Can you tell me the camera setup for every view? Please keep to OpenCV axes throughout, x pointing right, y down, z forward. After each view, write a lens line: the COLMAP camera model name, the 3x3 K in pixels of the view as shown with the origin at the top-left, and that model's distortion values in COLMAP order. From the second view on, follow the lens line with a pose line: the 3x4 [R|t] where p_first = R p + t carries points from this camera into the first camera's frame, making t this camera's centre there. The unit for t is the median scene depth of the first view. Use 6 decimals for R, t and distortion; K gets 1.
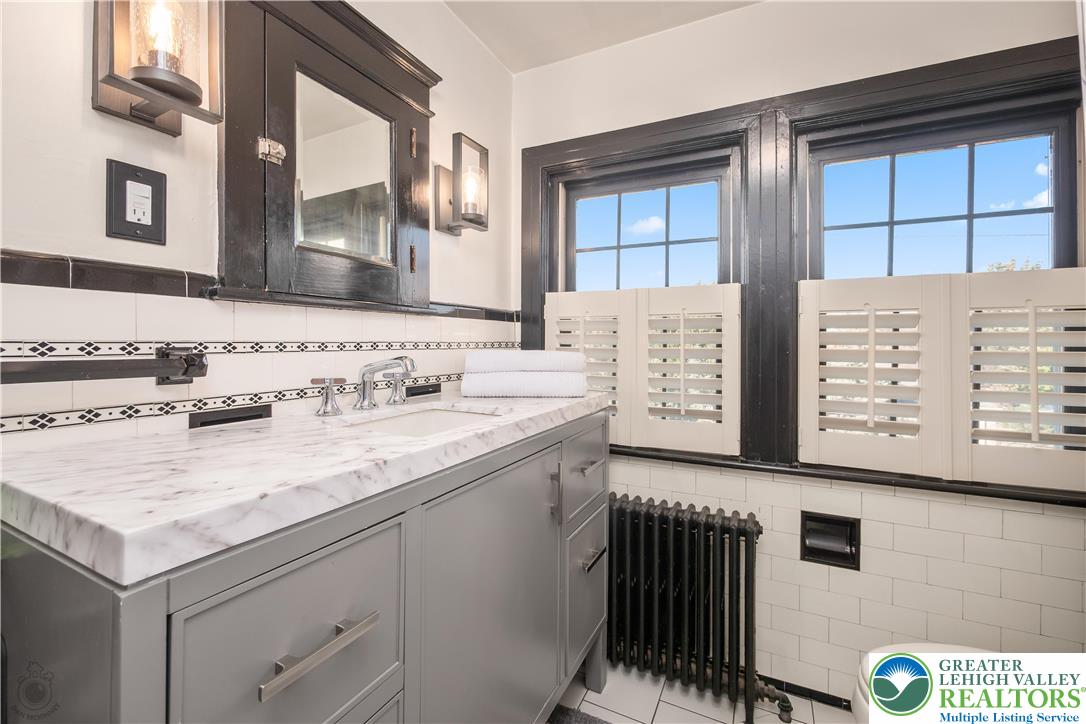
lens RADIAL K [[462.1, 0, 536.3], [0, 462.1, 338.5], [0, 0, 1]] dist [-0.002608, -0.000196]
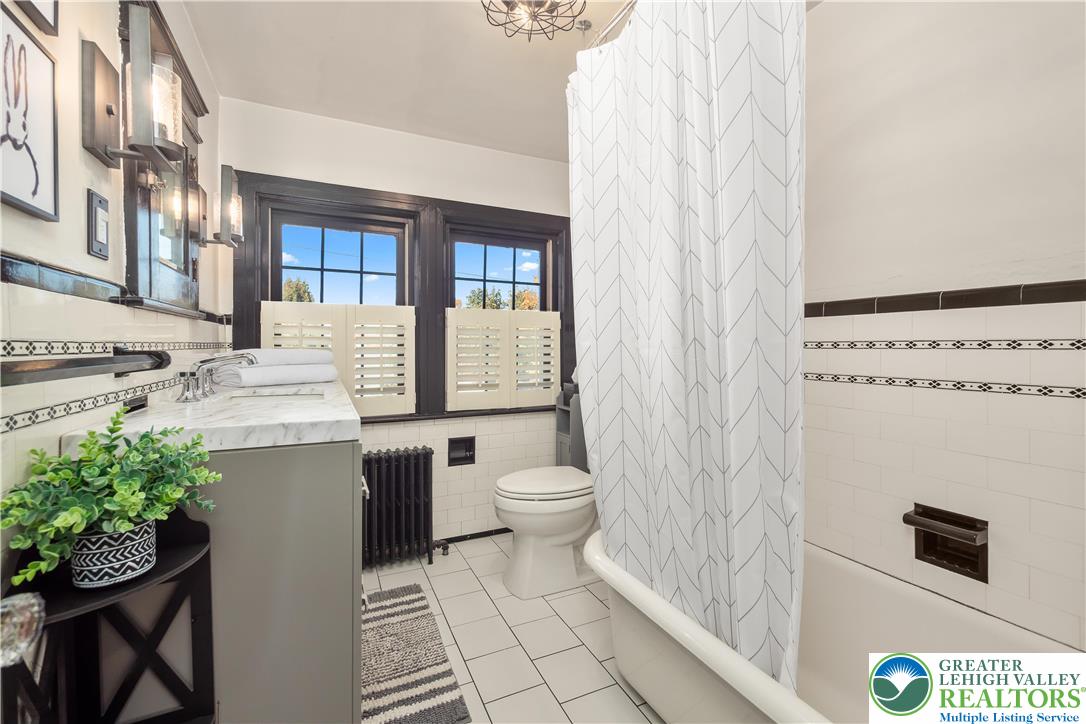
lens RADIAL K [[462.1, 0, 536.3], [0, 462.1, 338.5], [0, 0, 1]] dist [-0.002608, -0.000196]
pose [[0.613652, 0.007262, 0.789543, -0.569639], [-0.004671, 0.999974, -0.005567, -0.000278], [-0.789562, -0.000272, 0.613670, -0.320080]]
